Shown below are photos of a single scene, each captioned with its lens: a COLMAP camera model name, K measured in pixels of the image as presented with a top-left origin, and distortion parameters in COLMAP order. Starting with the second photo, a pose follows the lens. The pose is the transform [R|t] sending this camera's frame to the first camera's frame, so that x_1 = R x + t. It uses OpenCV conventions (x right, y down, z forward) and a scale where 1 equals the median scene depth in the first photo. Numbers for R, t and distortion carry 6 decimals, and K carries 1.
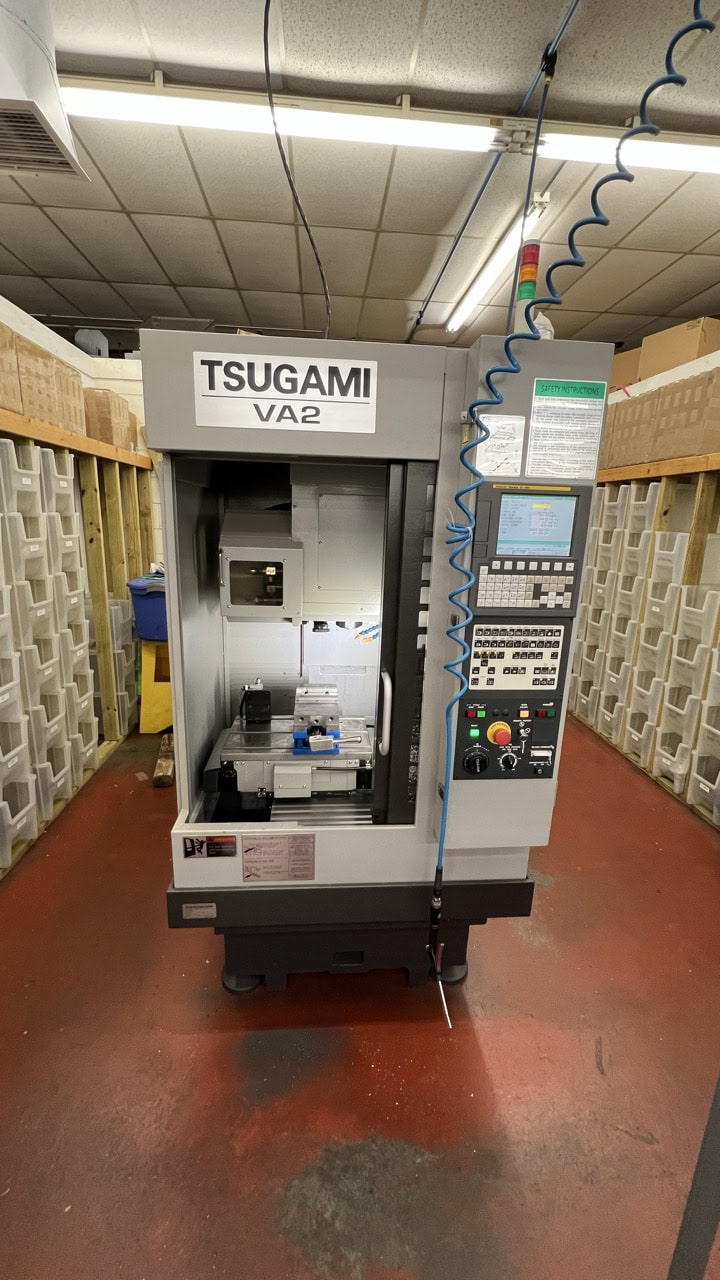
lens RADIAL K [[501.1, 0, 357.8], [0, 501.1, 632.4], [0, 0, 1]] dist [0.000402, -0.000436]
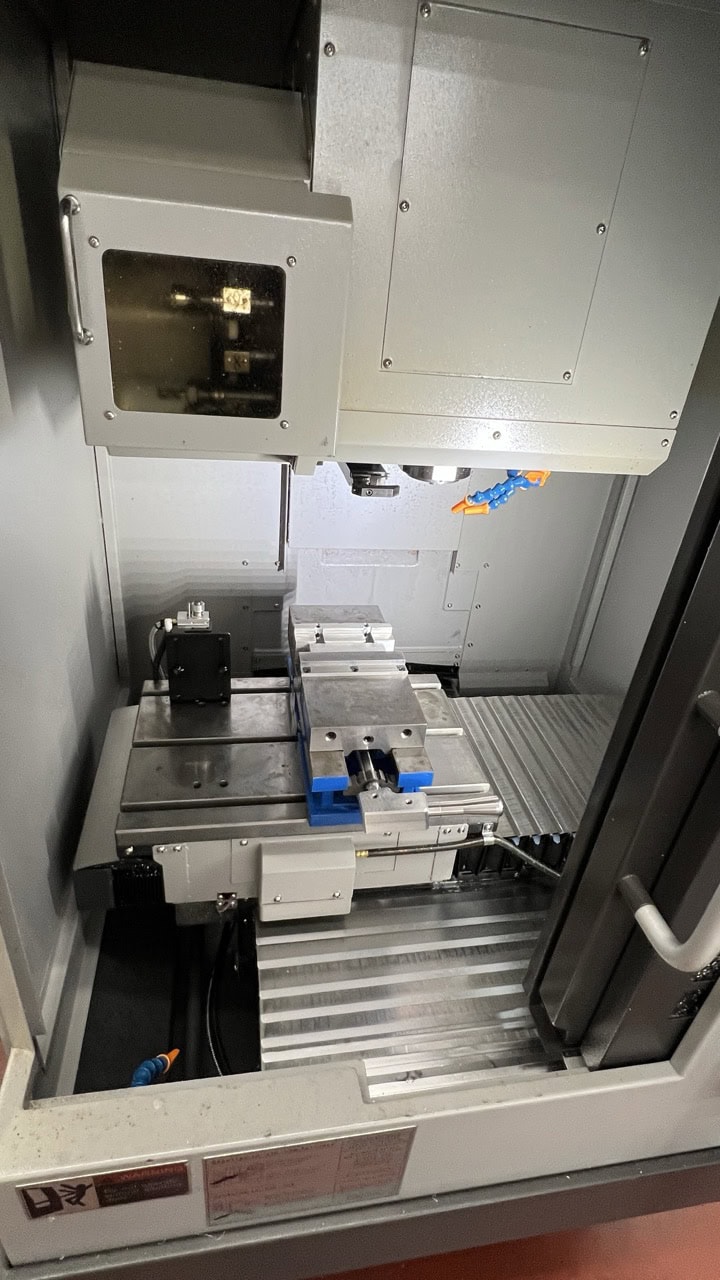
lens RADIAL K [[645.5, 0, 358.7], [0, 645.5, 629.4], [0, 0, 1]] dist [-0.007358, 0.002642]
pose [[0.993689, 0.007564, 0.111918, -0.147152], [-0.039923, 0.956242, 0.289840, -0.046465], [-0.104828, -0.292479, 0.950509, 0.564513]]
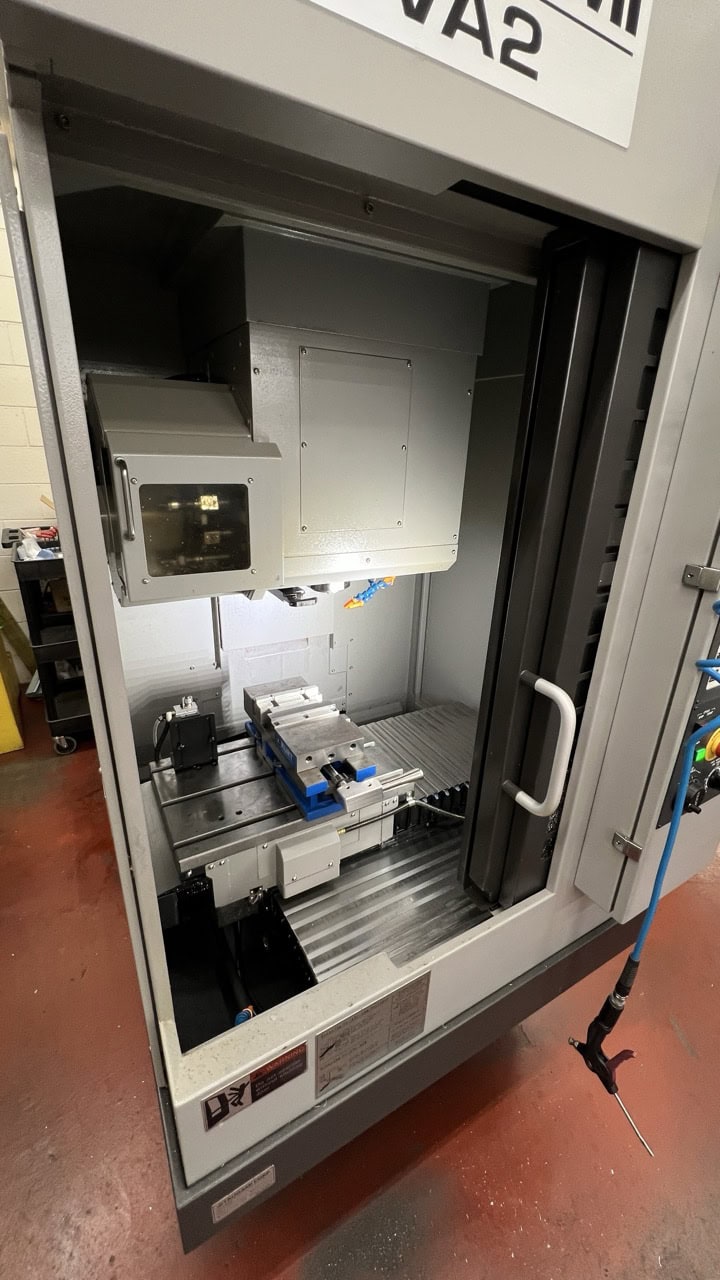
lens RADIAL K [[501.1, 0, 357.0], [0, 501.1, 637.7], [0, 0, 1]] dist [0.000402, -0.000436]
pose [[0.904611, -0.149186, 0.399277, -0.276822], [0.086144, 0.981407, 0.171522, -0.063866], [-0.417442, -0.120765, 0.900643, 0.468056]]
